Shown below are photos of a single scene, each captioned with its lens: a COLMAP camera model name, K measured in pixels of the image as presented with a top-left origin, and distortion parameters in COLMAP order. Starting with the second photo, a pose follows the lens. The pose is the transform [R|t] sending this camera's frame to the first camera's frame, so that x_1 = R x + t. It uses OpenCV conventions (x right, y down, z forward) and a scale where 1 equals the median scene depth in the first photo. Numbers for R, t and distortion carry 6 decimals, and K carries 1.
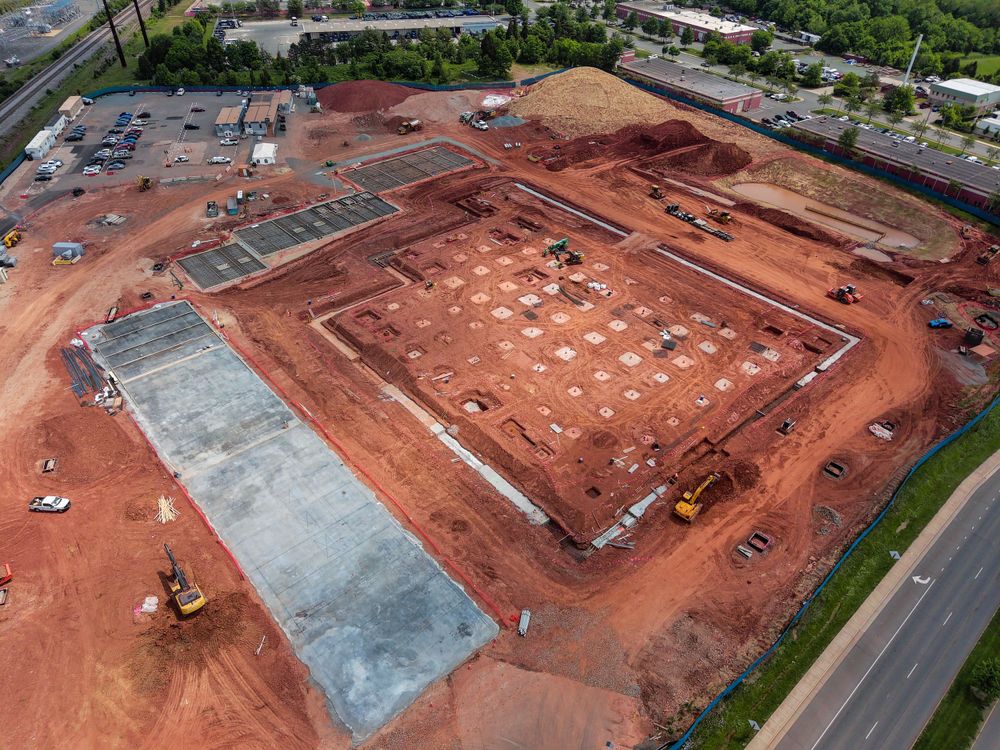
lens RADIAL K [[680.1, 0, 500.0], [0, 680.1, 375.0], [0, 0, 1]] dist [0.006938, 0.003325]
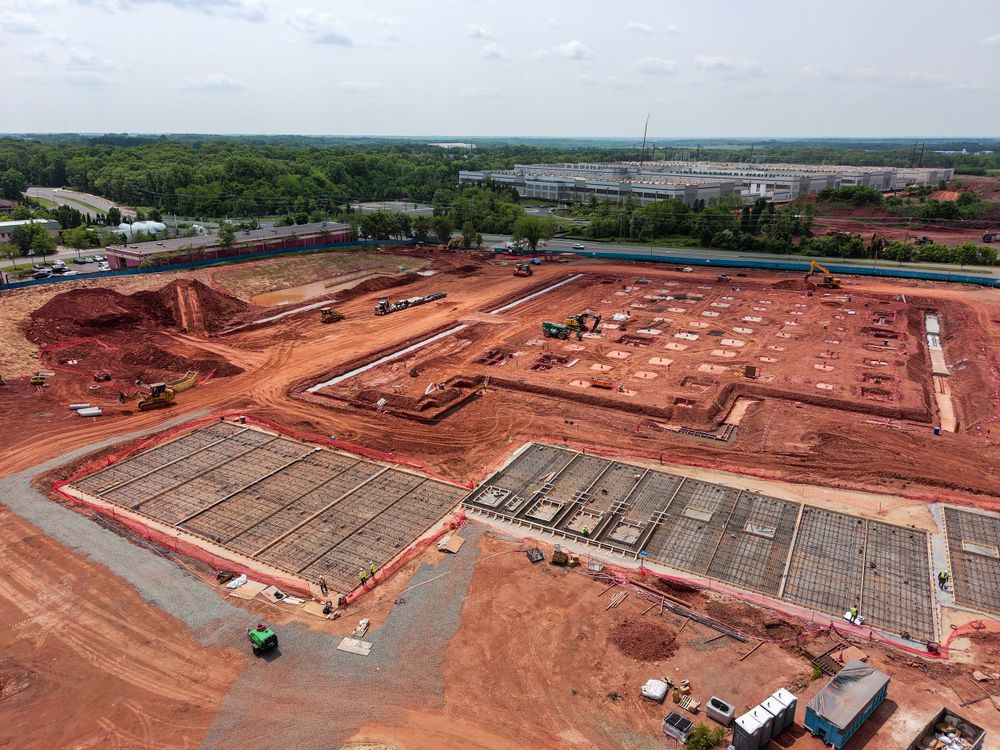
lens RADIAL K [[680.1, 0, 500.0], [0, 680.1, 375.0], [0, 0, 1]] dist [0.006938, 0.003325]
pose [[-0.338565, -0.327303, 0.882183, -0.547479], [0.576917, 0.668444, 0.469413, -0.523731], [-0.743330, 0.667874, -0.037485, 1.069036]]
